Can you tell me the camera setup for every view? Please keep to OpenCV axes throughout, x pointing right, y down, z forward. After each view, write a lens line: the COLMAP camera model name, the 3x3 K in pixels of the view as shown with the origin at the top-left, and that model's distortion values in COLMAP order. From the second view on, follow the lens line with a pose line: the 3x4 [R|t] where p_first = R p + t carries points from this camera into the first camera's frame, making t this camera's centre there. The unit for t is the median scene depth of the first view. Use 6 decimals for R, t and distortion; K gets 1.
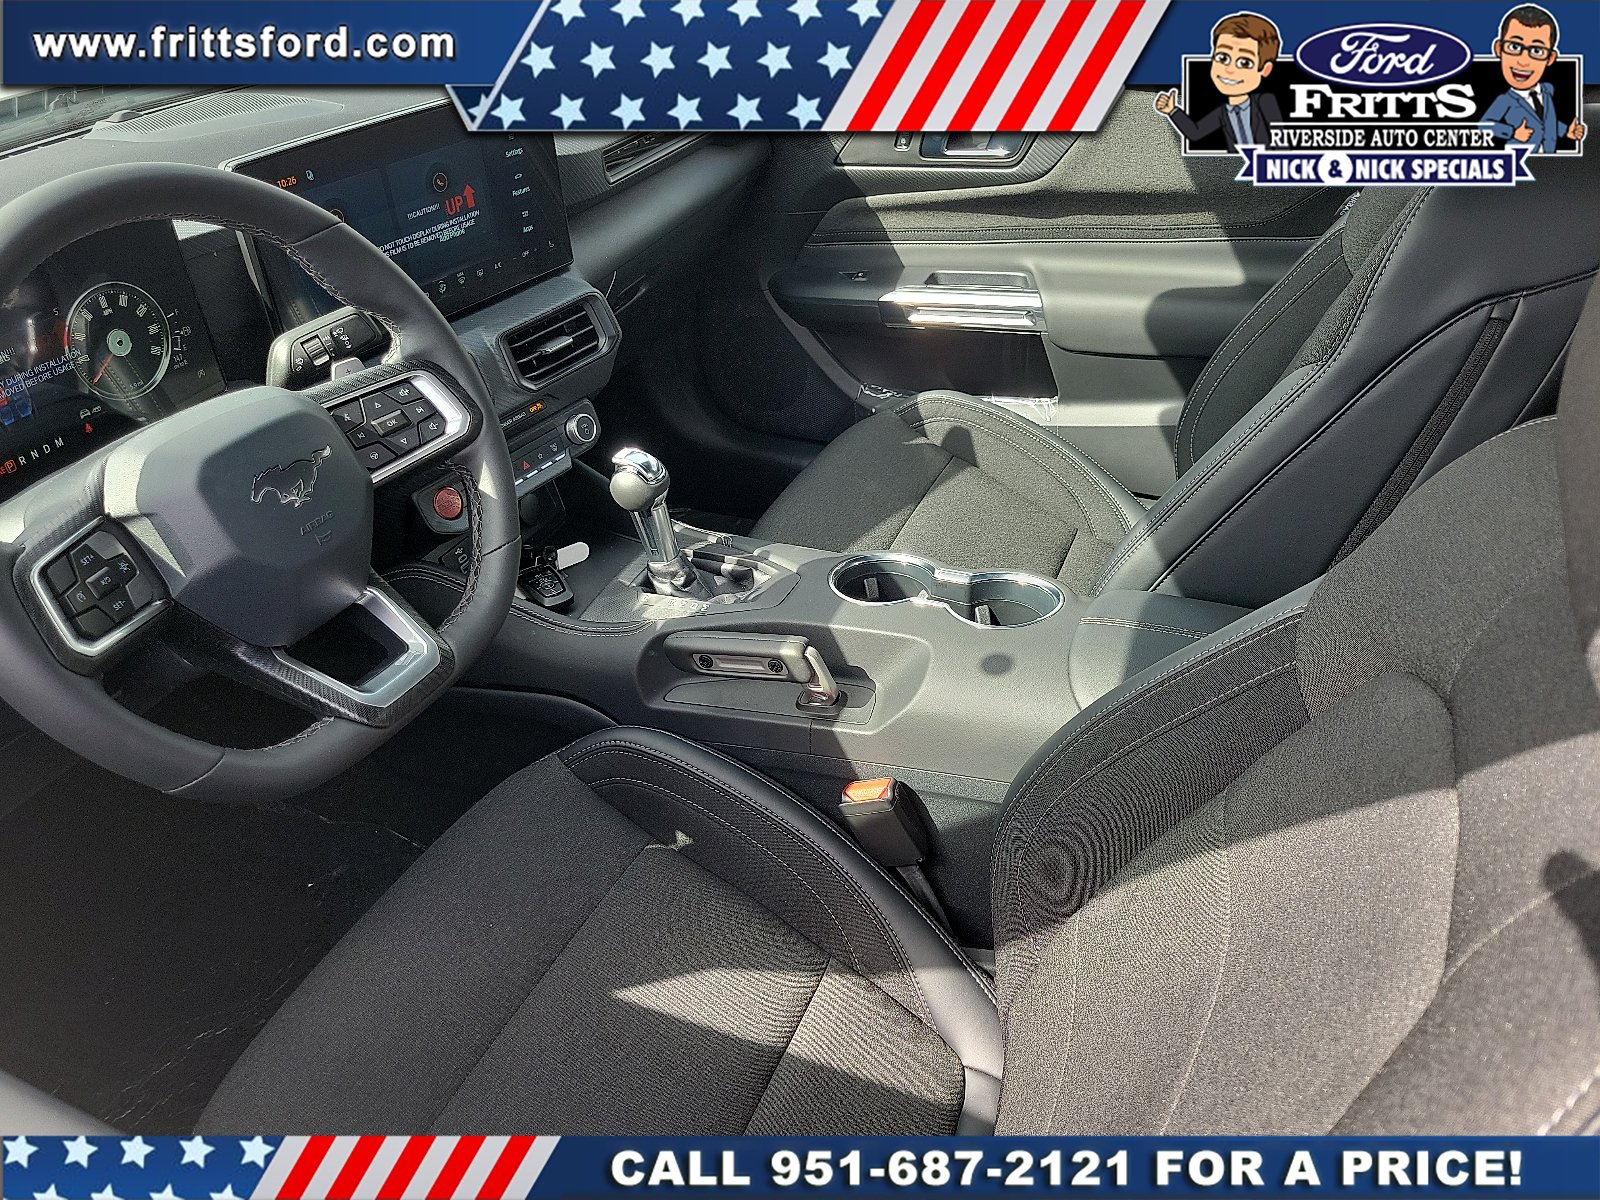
lens RADIAL K [[1217.9, 0, 780.5], [0, 1217.9, 603.5], [0, 0, 1]] dist [0.025052, -0.028689]
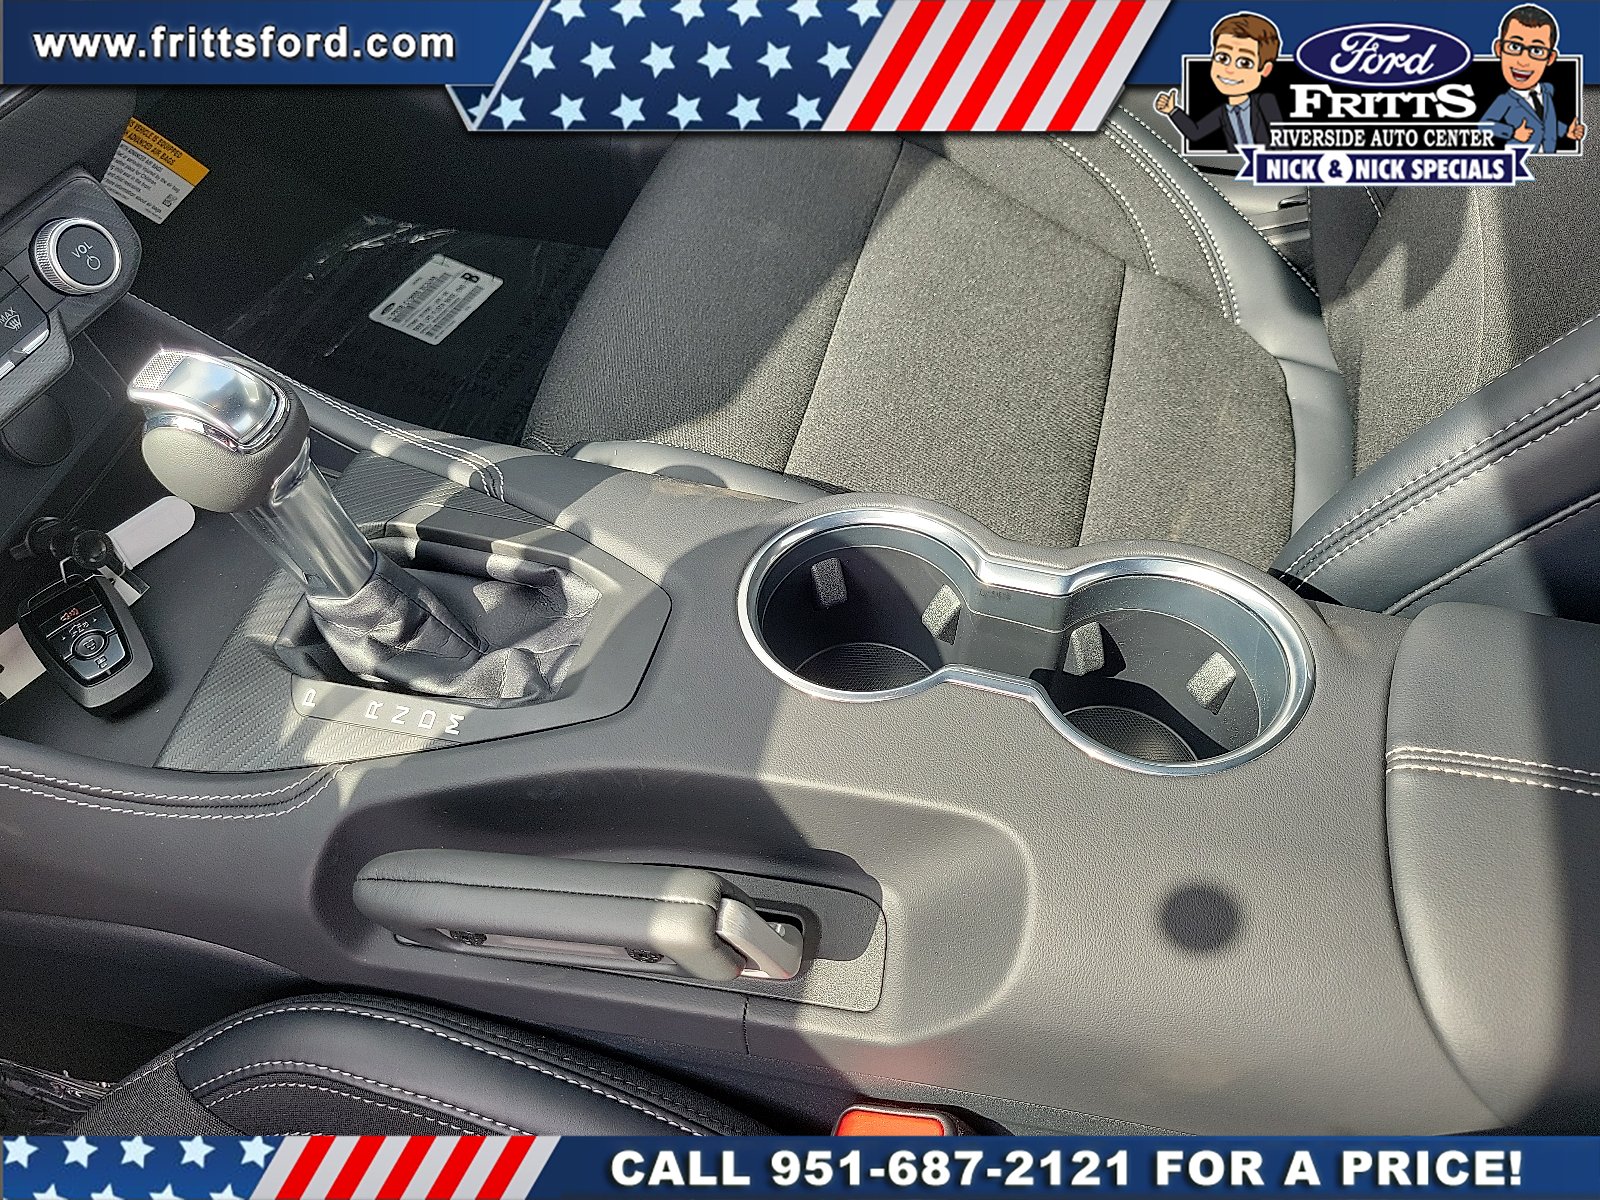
lens RADIAL K [[1217.9, 0, 799.4], [0, 1217.9, 602.3], [0, 0, 1]] dist [0.025052, -0.028689]
pose [[0.987032, -0.121971, 0.104361, 0.016015], [0.080147, 0.937742, 0.337958, -0.164267], [-0.139085, -0.325211, 0.935357, 0.590526]]
